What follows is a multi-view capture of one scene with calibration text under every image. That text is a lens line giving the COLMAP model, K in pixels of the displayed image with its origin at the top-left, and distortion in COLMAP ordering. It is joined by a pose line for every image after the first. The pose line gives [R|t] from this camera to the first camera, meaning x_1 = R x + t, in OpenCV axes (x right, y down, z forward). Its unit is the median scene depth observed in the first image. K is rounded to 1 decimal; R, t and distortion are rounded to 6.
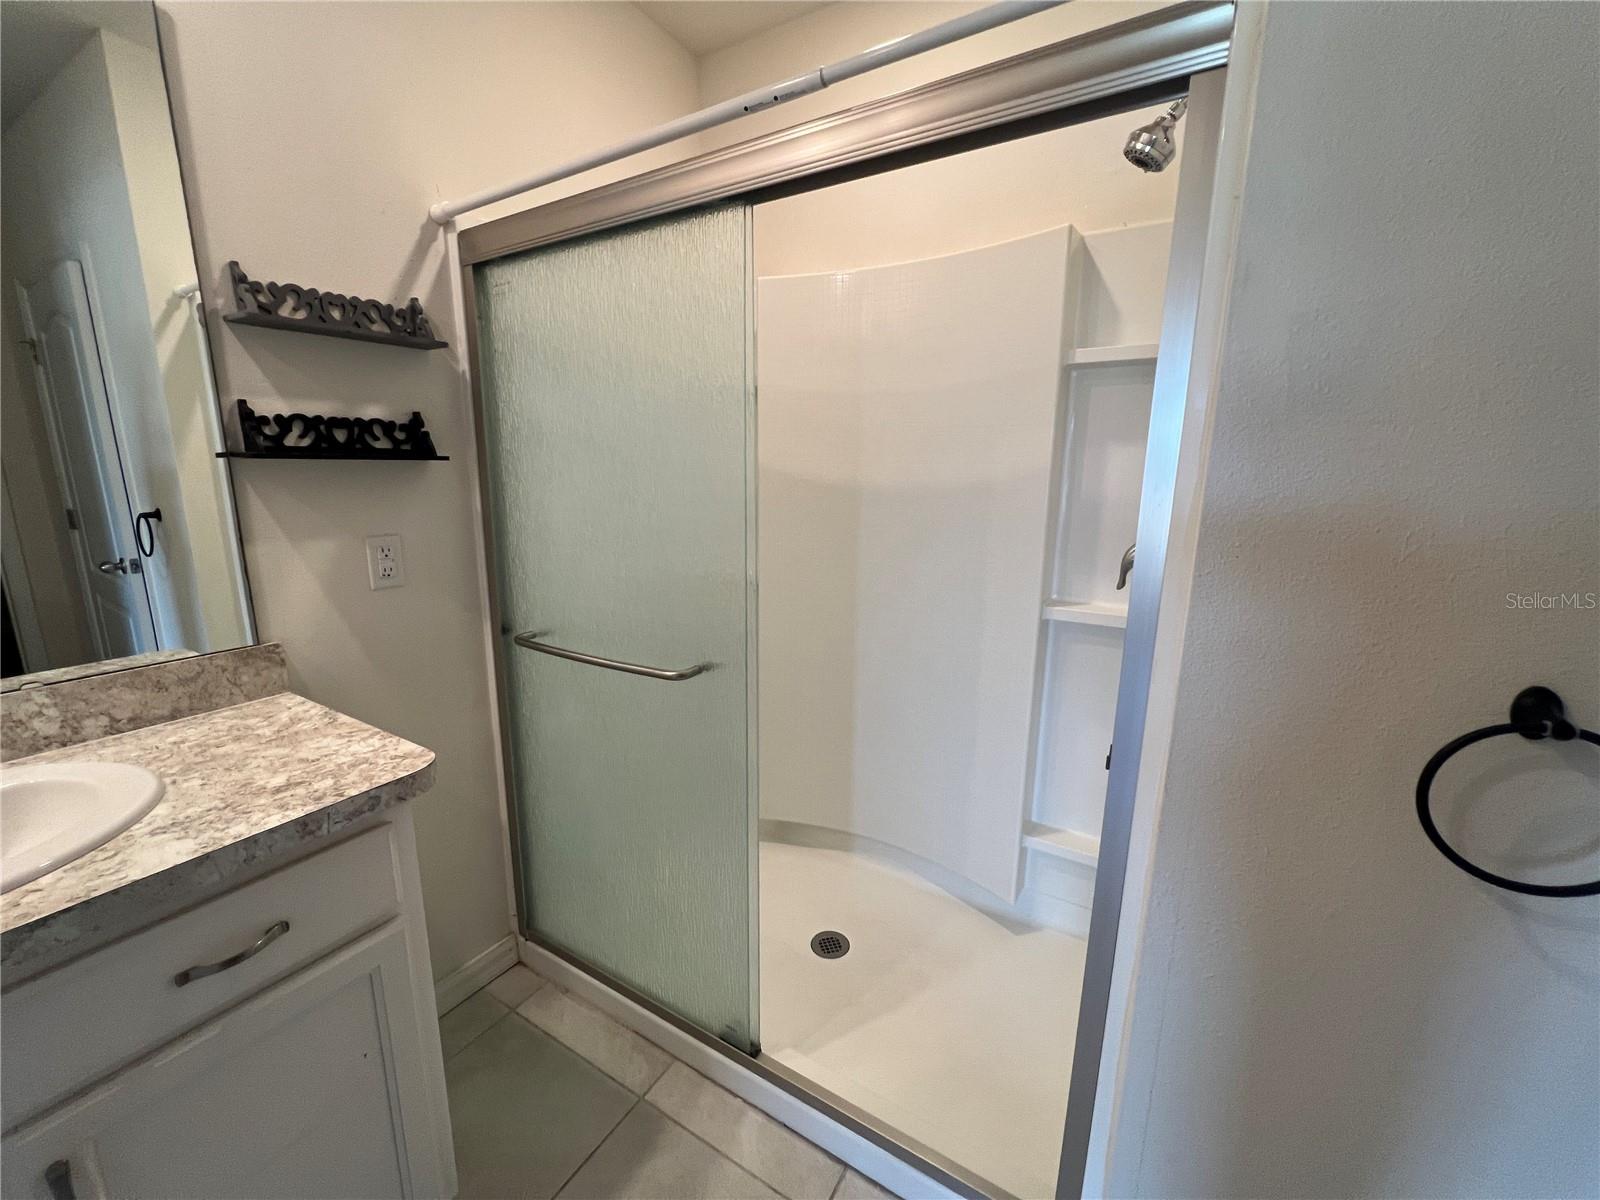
lens RADIAL K [[646.1, 0, 799.4], [0, 646.1, 594.8], [0, 0, 1]] dist [-0.002691, 0.000308]
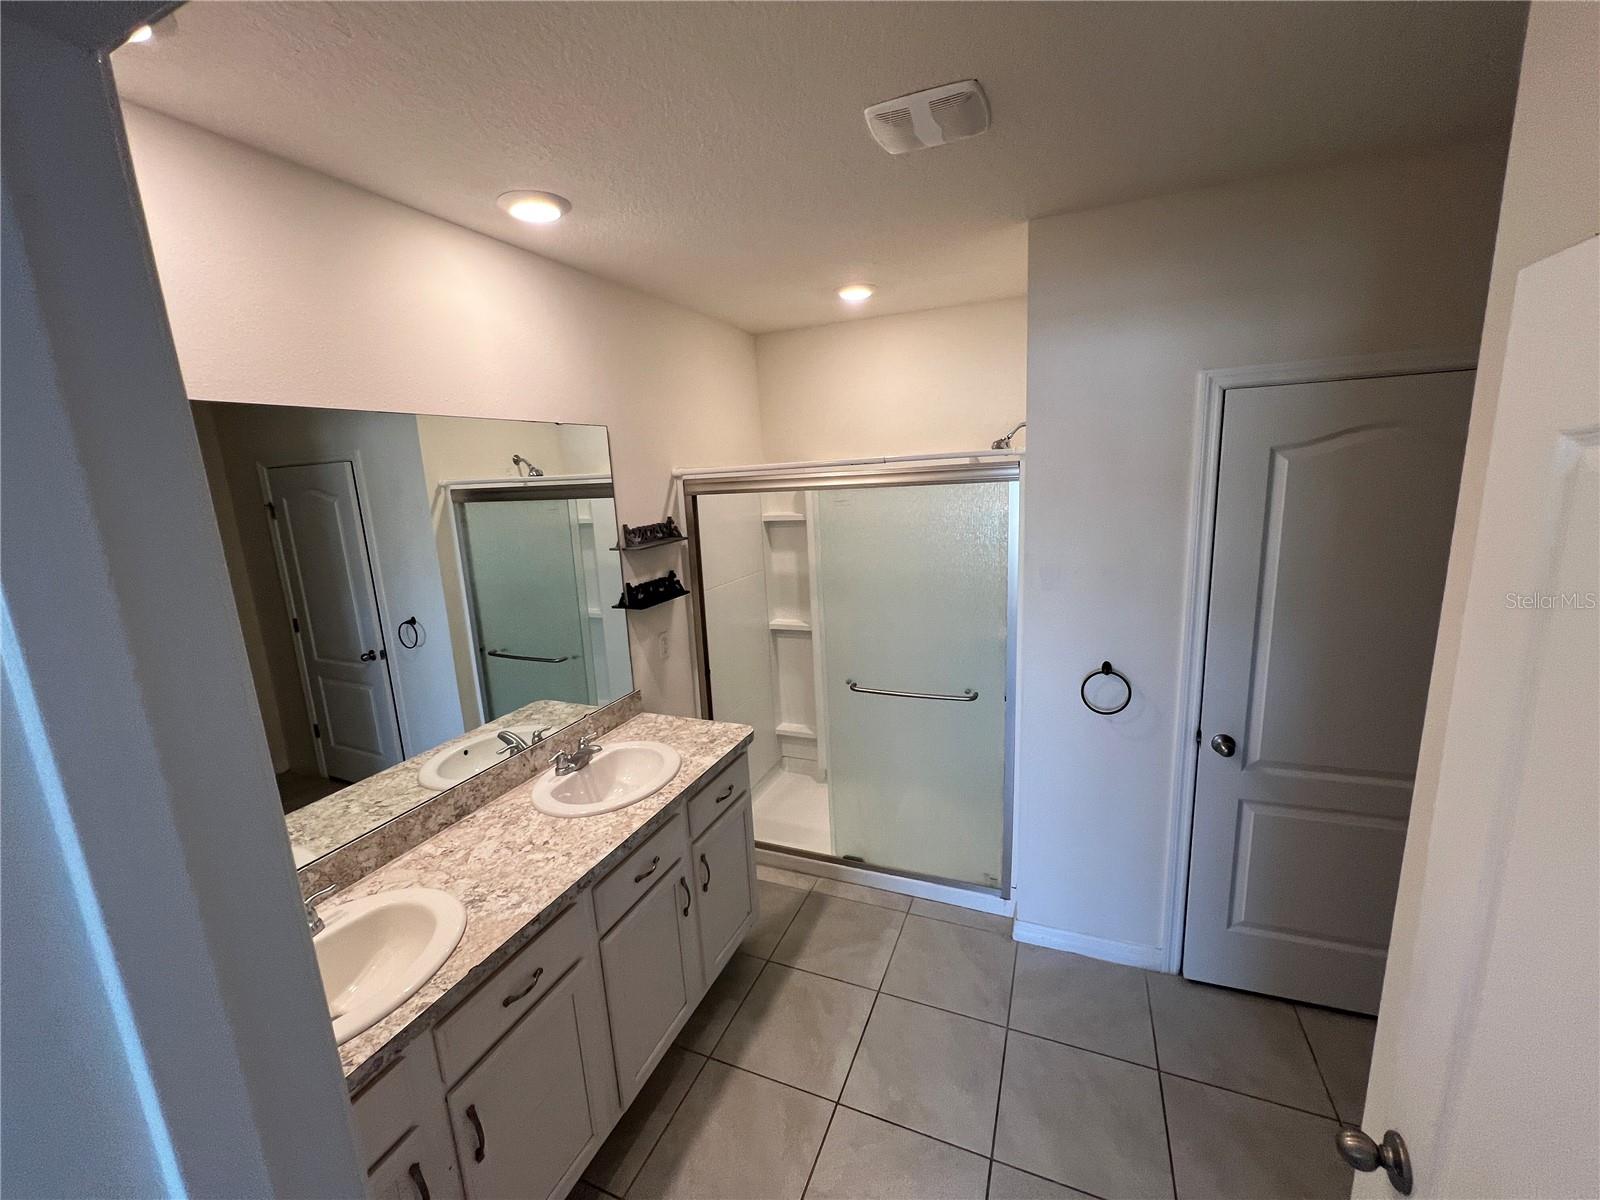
lens RADIAL K [[646.1, 0, 803.9], [0, 646.1, 600.5], [0, 0, 1]] dist [-0.002691, 0.000308]
pose [[0.985724, -0.084788, 0.145461, -0.496488], [0.085266, 0.996354, 0.002958, -0.163192], [-0.145182, 0.009487, 0.989360, -1.092376]]
